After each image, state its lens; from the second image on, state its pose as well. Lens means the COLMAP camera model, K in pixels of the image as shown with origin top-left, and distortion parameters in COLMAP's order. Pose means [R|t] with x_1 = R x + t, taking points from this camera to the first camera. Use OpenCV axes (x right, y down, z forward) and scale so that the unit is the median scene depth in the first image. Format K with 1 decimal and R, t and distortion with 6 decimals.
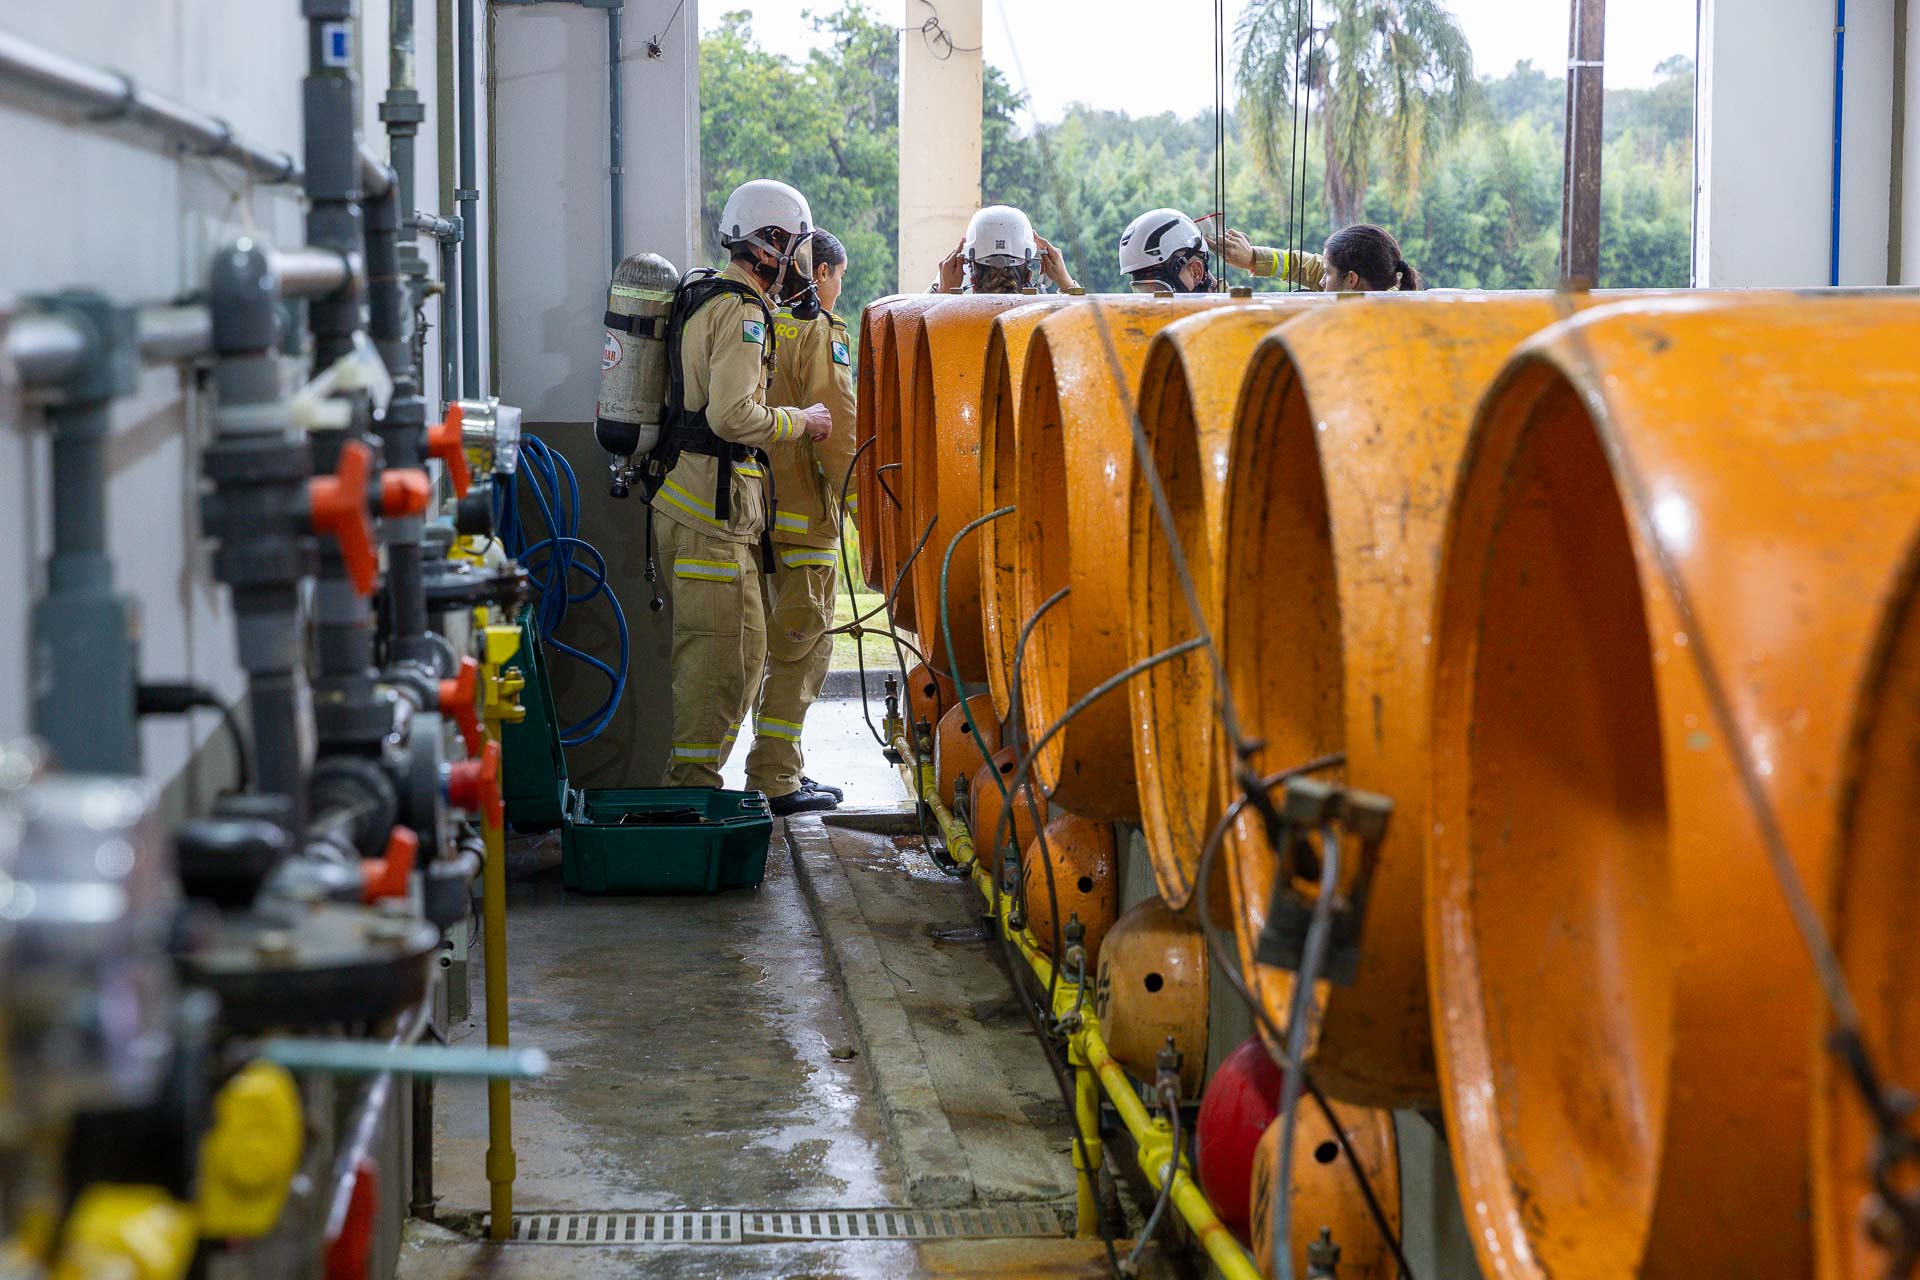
lens RADIAL K [[4622.5, 0, 960.0], [0, 4622.5, 640.0], [0, 0, 1]] dist [0.072062, -0.418522]
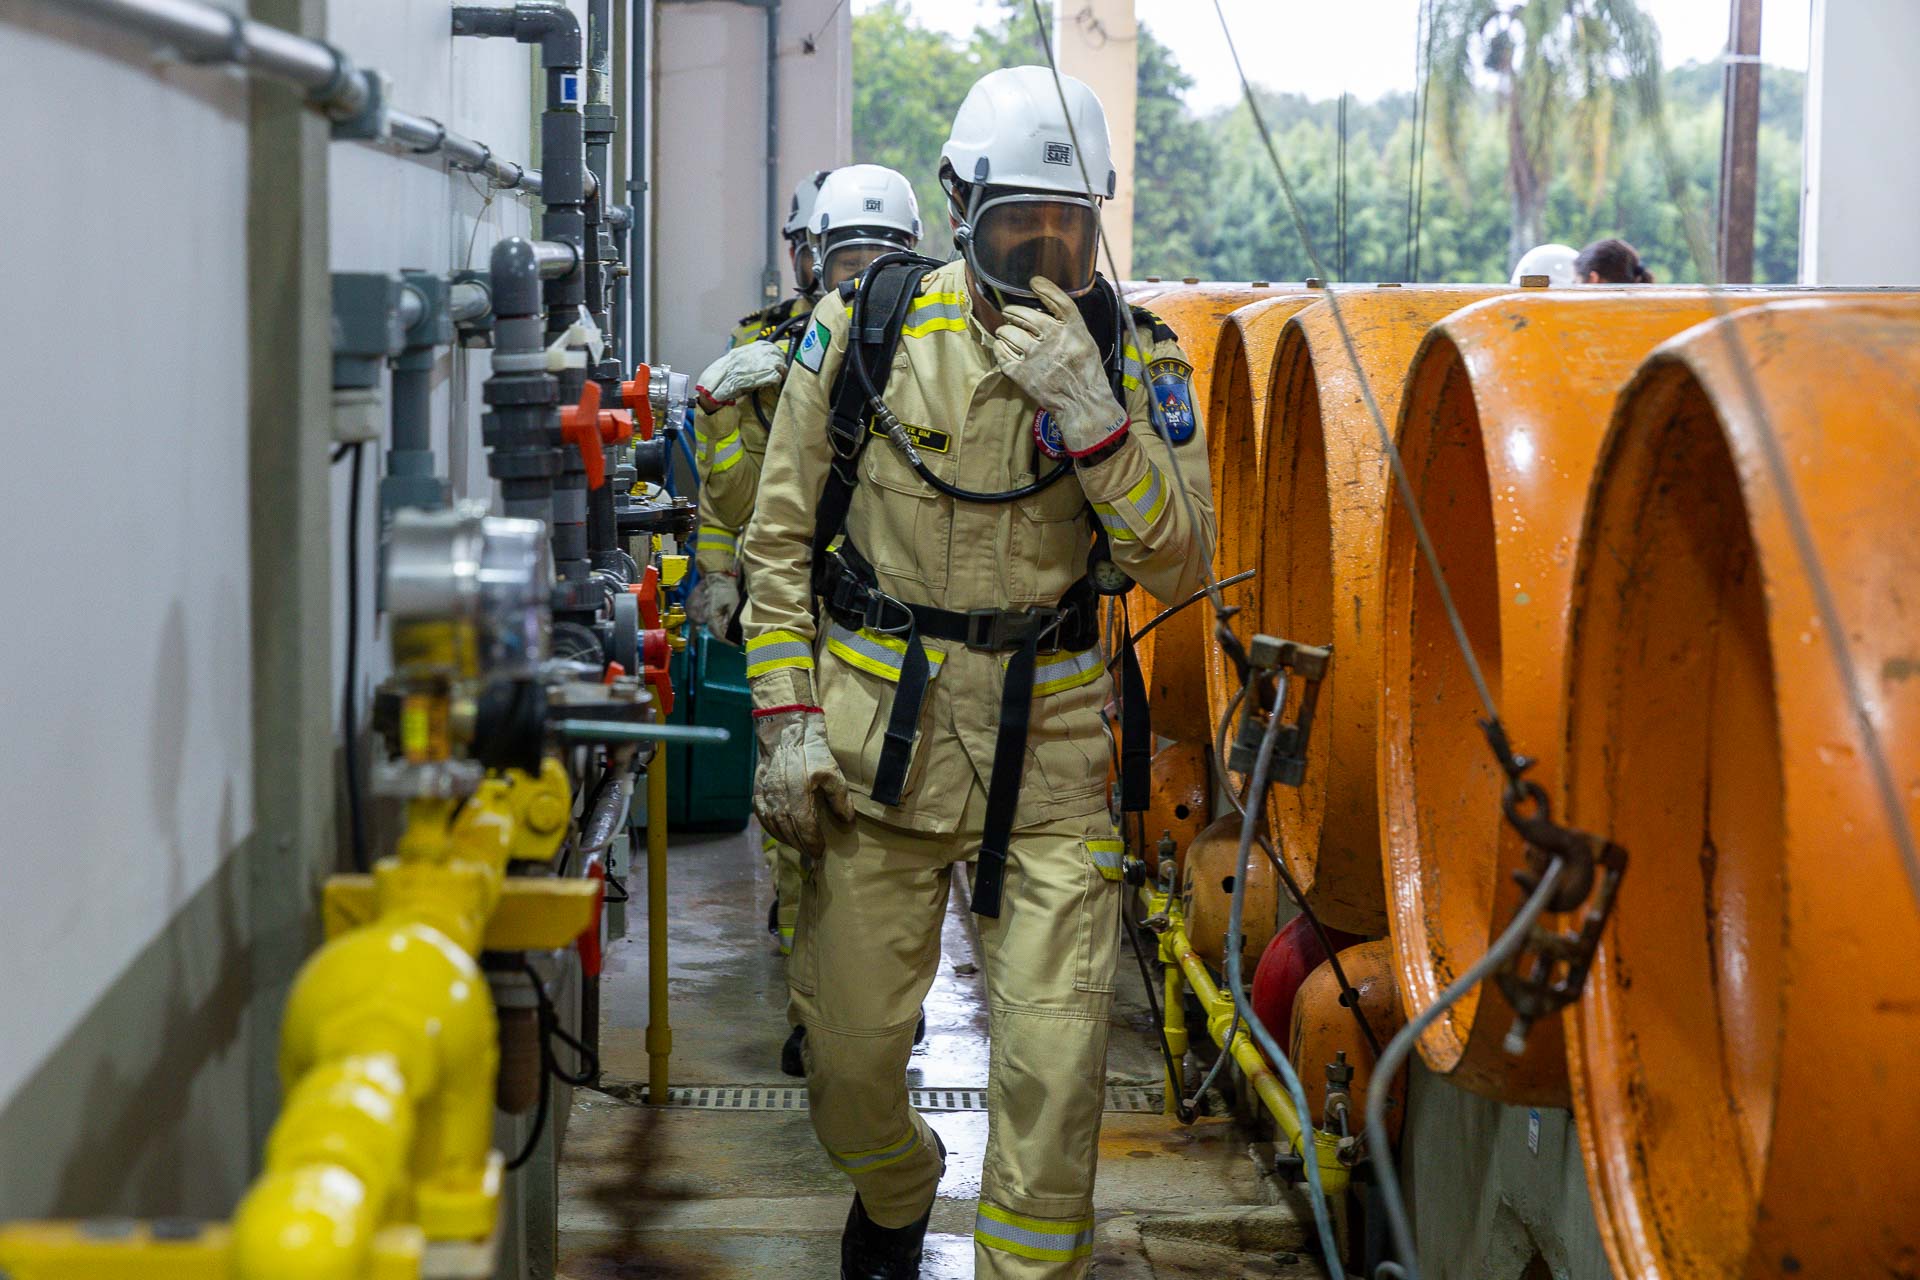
lens RADIAL K [[4622.5, 0, 960.0], [0, 4622.5, 640.0], [0, 0, 1]] dist [0.072062, -0.418522]
pose [[0.999369, 0.016159, -0.031643, 0.014087], [-0.016070, 0.999866, 0.003071, 0.015102], [0.031689, -0.002560, 0.999495, -0.203357]]
